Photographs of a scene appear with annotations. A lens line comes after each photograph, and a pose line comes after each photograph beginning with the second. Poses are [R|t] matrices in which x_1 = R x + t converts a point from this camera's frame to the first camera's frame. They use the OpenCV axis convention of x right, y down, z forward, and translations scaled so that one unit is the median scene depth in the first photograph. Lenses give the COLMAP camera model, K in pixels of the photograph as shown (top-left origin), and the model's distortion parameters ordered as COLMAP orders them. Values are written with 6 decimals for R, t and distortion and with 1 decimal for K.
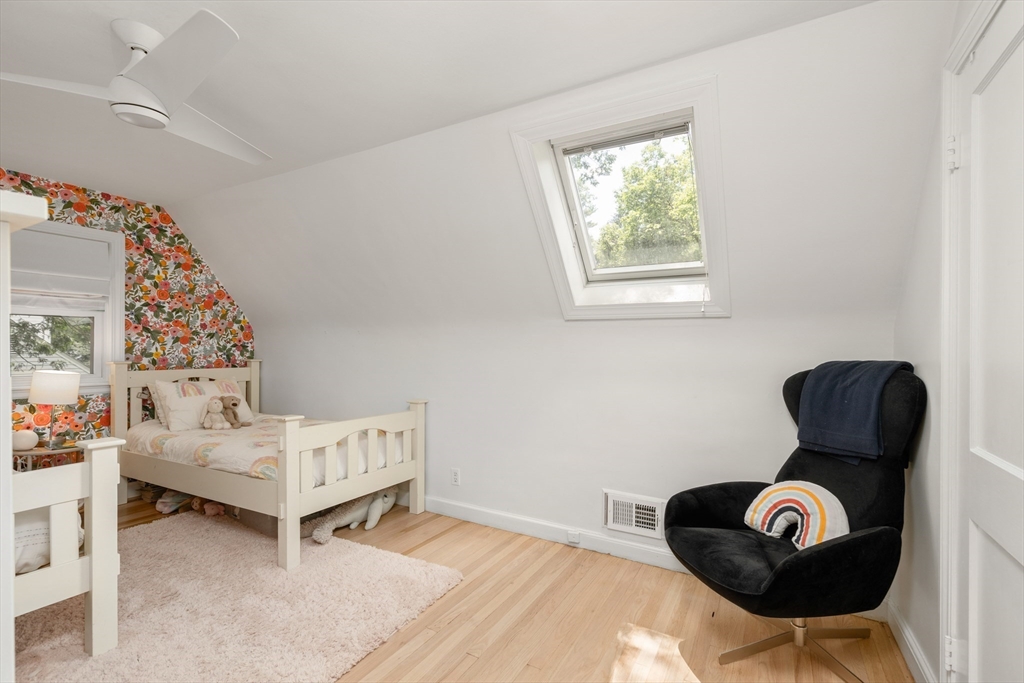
lens RADIAL K [[465.7, 0, 508.2], [0, 465.7, 340.2], [0, 0, 1]] dist [-0.010982, 0.003626]
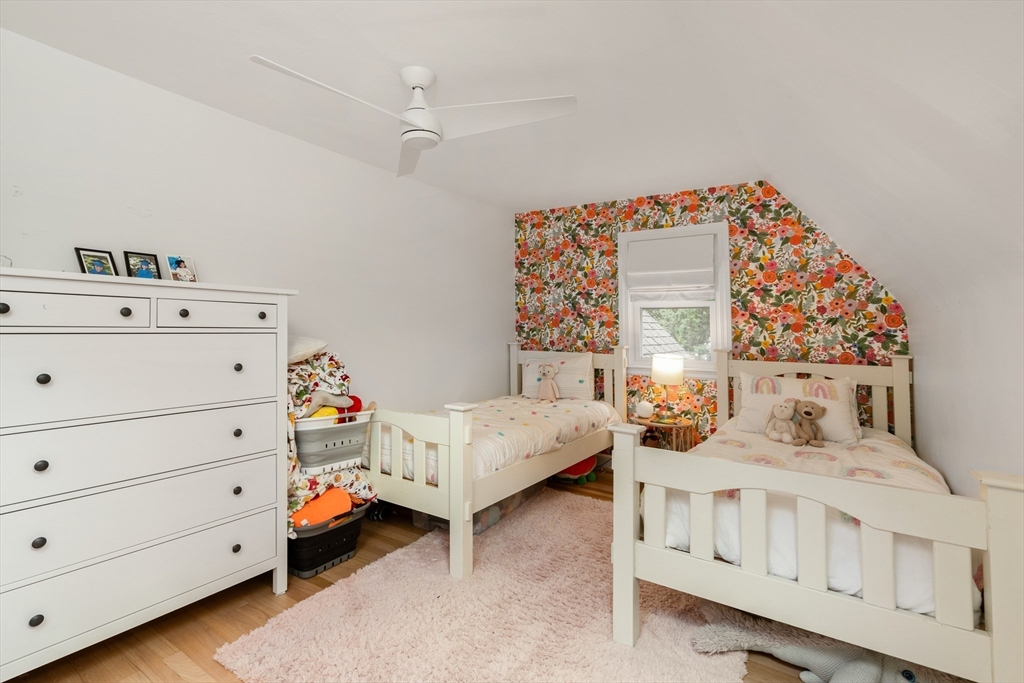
lens RADIAL K [[465.7, 0, 505.6], [0, 465.7, 315.6], [0, 0, 1]] dist [-0.010982, 0.003626]
pose [[-0.064941, -0.039869, -0.997092, 0.173318], [0.003017, 0.999189, -0.040149, 0.010674], [0.997885, -0.005616, -0.064768, 0.540602]]
